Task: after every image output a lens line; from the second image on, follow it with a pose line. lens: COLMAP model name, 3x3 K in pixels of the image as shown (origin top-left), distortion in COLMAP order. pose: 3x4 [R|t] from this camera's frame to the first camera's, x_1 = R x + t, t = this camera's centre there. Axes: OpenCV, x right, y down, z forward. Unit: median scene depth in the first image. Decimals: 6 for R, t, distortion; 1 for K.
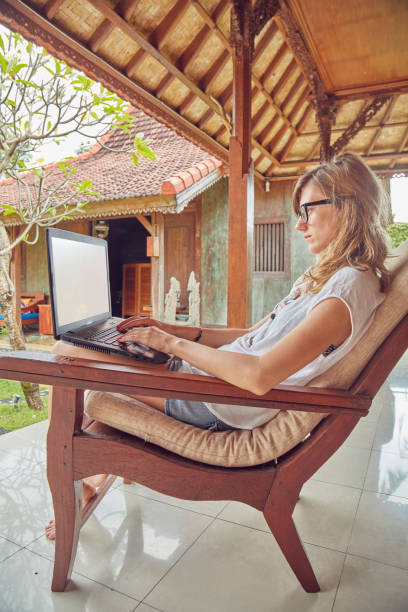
lens RADIAL K [[416.3, 0, 205.0], [0, 416.3, 298.4], [0, 0, 1]] dist [-0.055191, 0.004198]
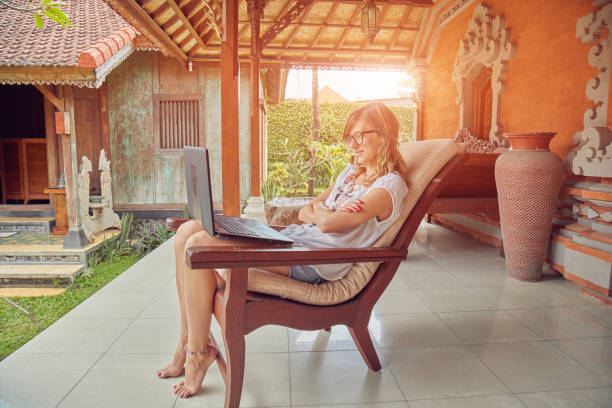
lens RADIAL K [[403.8, 0, 307.9], [0, 403.8, 207.1], [0, 0, 1]] dist [0.002477, 0.003716]
pose [[0.876243, -0.073962, 0.476159, -0.103811], [0.030868, 0.994736, 0.097708, -0.015161], [-0.480879, -0.070918, 0.873914, -0.036292]]
